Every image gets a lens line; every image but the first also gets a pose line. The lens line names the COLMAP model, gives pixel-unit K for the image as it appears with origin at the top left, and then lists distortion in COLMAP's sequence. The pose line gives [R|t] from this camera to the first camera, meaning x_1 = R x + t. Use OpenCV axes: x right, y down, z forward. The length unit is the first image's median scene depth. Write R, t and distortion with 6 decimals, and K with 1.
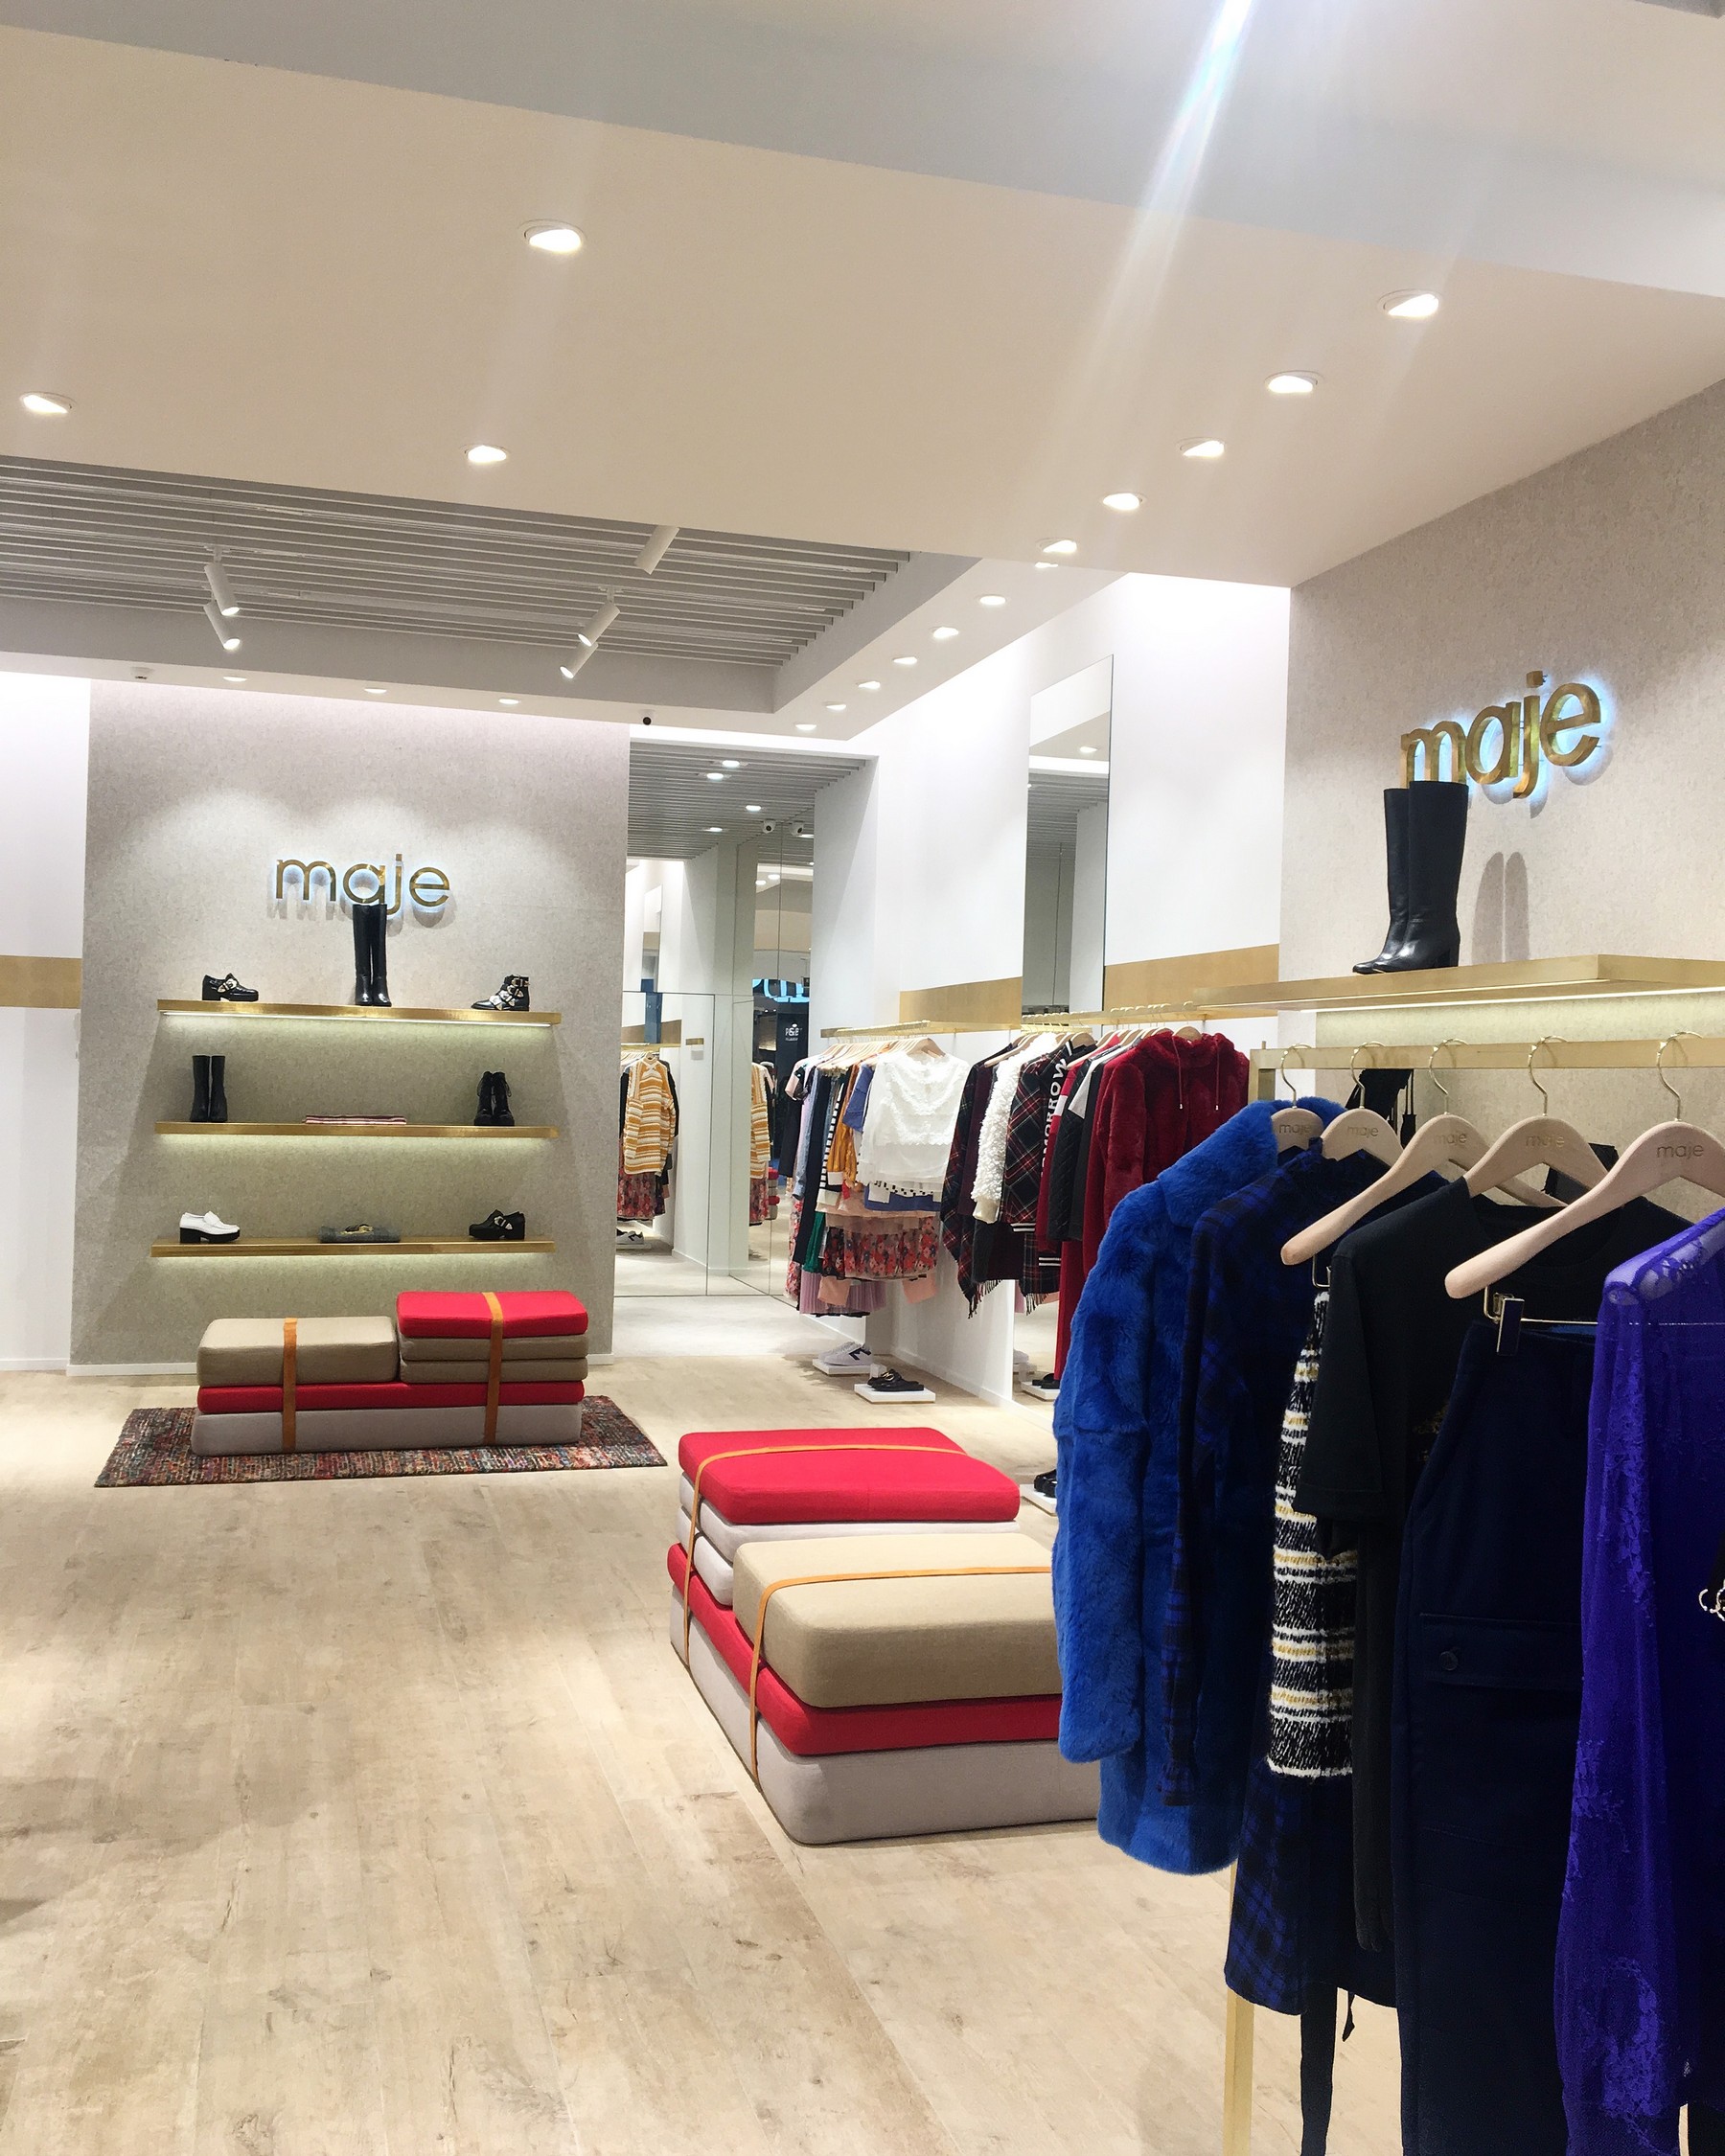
lens RADIAL K [[1900.2, 0, 859.5], [0, 1900.2, 1014.3], [0, 0, 1]] dist [0.078057, -0.001450]
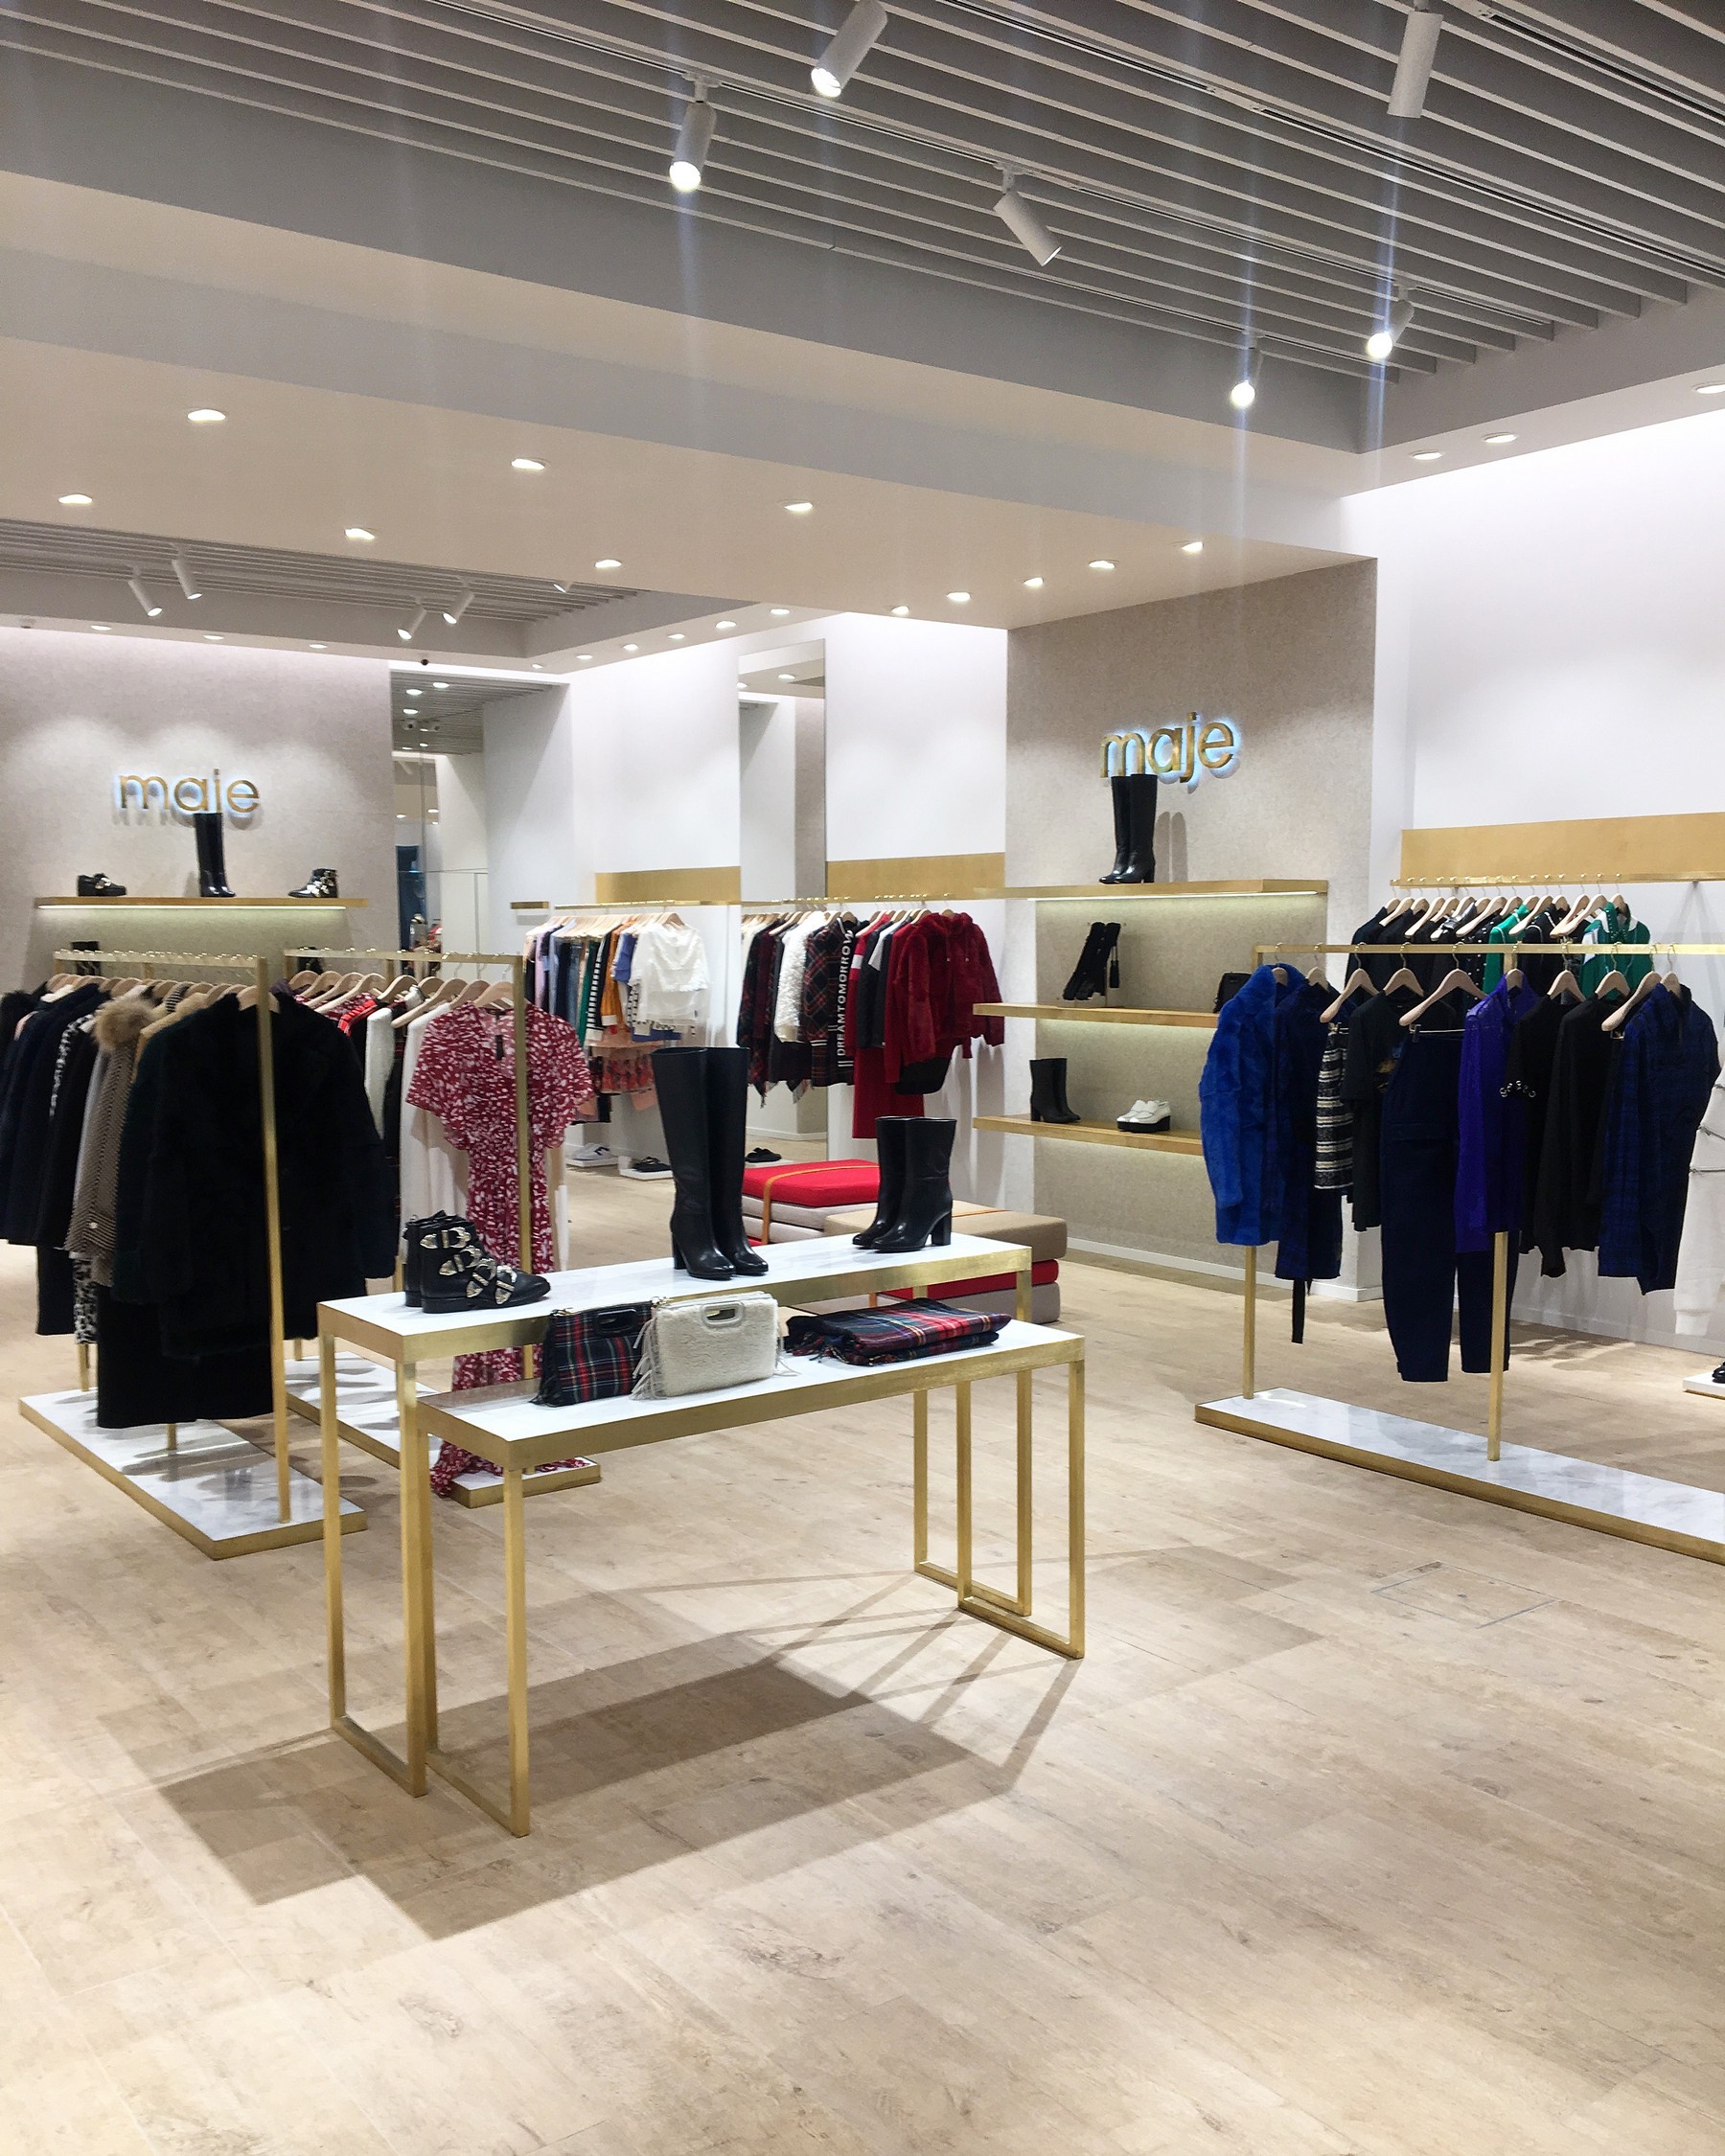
lens RADIAL K [[1928.8, 0, 862.5], [0, 1928.8, 1078.0], [0, 0, 1]] dist [0.085158, -0.144443]
pose [[0.934254, -0.057709, 0.351909, -0.349765], [0.016044, 0.992622, 0.120185, -0.036186], [-0.356248, -0.106637, 0.928286, -0.358135]]
